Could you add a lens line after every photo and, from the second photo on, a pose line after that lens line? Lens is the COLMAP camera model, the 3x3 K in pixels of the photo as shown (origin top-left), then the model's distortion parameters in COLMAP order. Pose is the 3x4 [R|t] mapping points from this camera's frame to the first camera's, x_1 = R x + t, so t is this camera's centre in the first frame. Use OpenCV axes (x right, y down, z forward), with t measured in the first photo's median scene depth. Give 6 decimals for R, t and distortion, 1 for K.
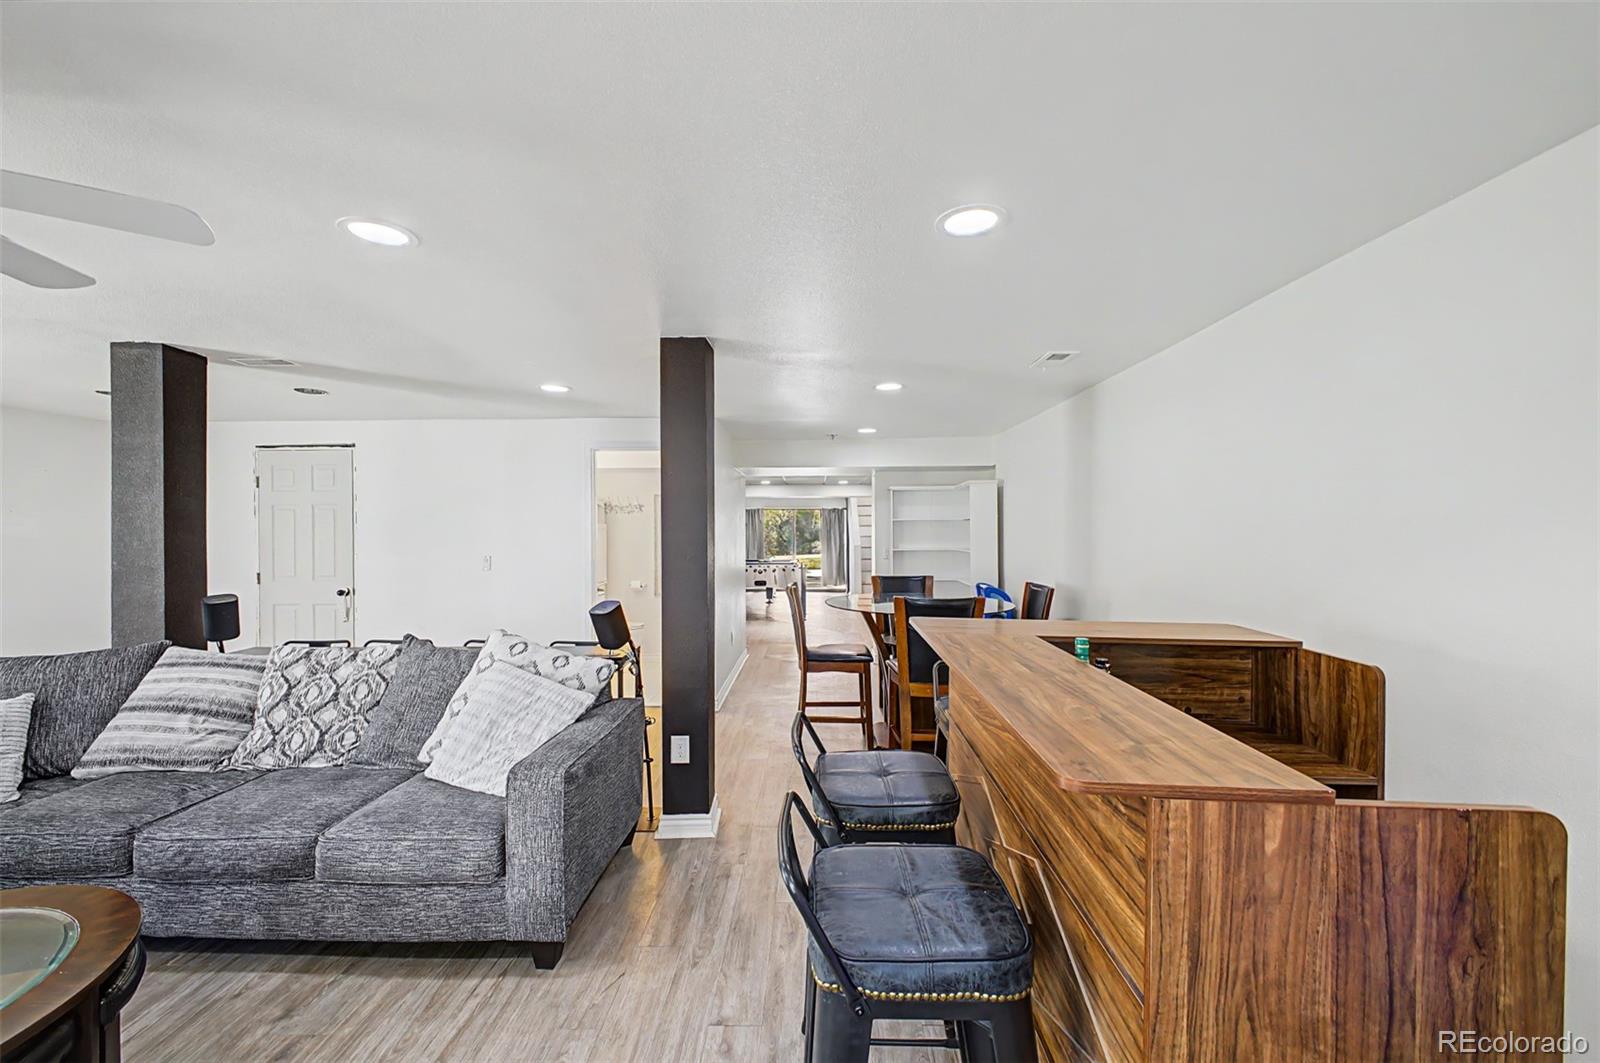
lens RADIAL K [[643.0, 0, 808.5], [0, 643.0, 526.2], [0, 0, 1]] dist [0.004440, 0.000002]
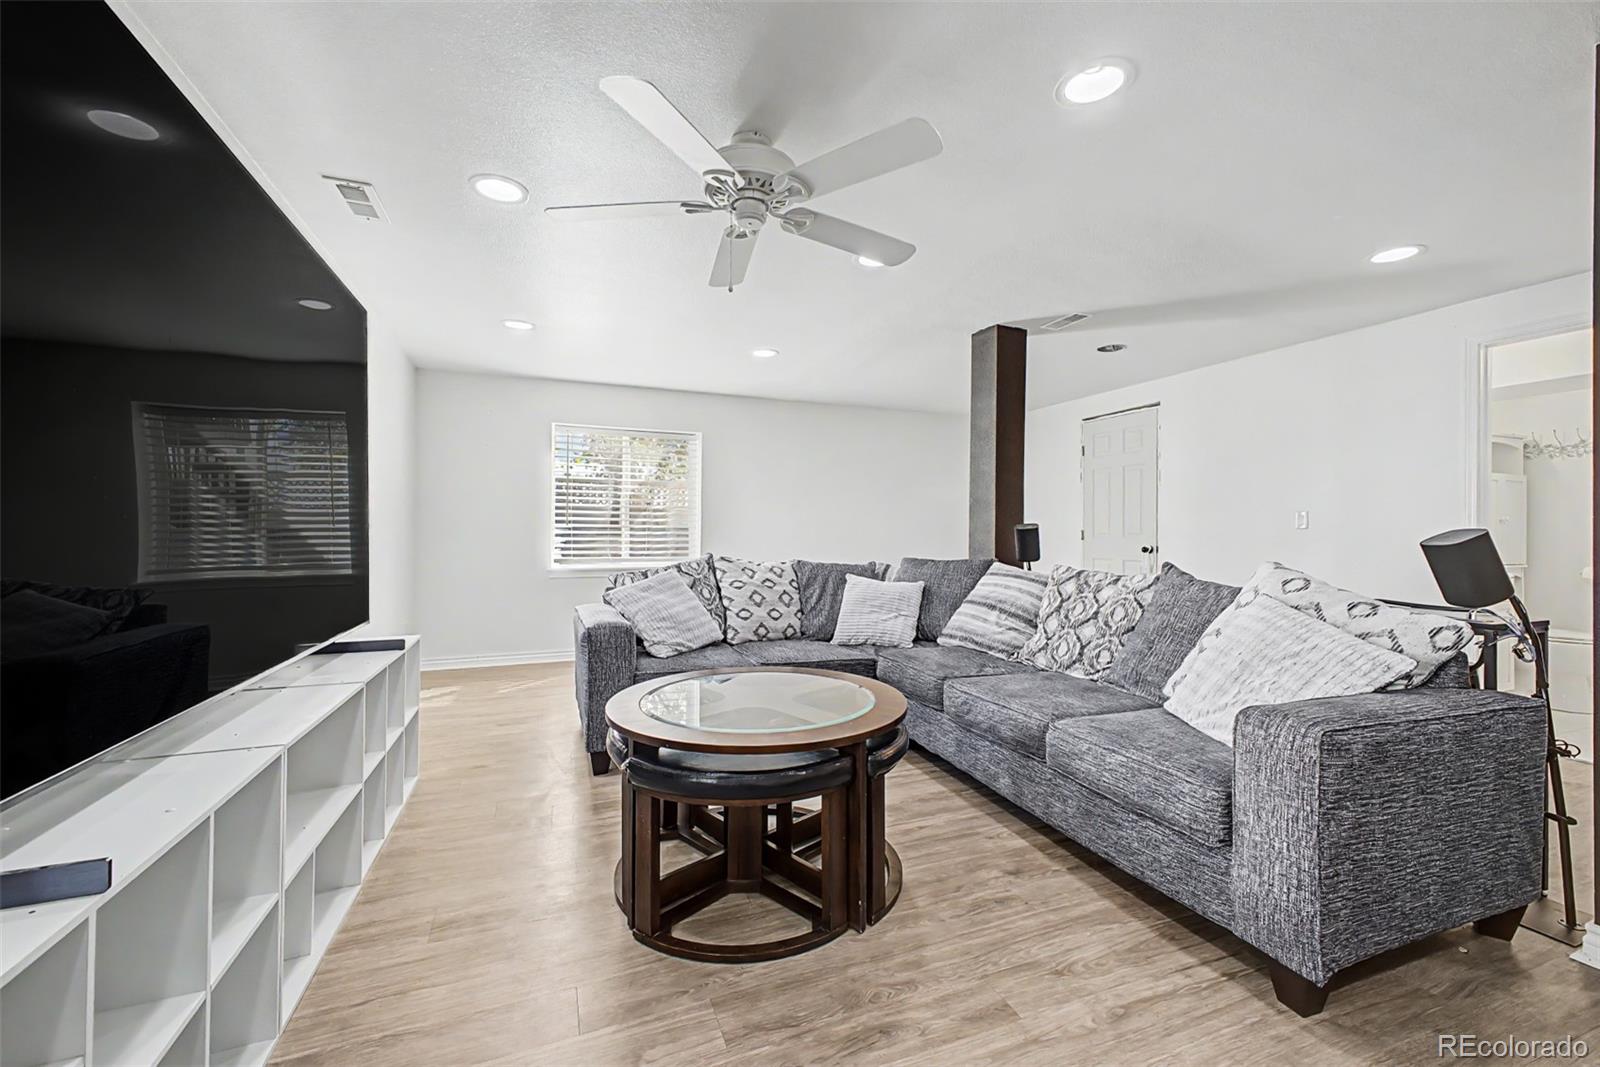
lens RADIAL K [[643.0, 0, 801.9], [0, 643.0, 532.2], [0, 0, 1]] dist [0.004440, 0.000002]
pose [[0.380072, 0.009156, -0.924912, 0.027730], [-0.009574, 0.999936, 0.005964, 0.141324], [0.924907, 0.006588, 0.380135, 0.198479]]
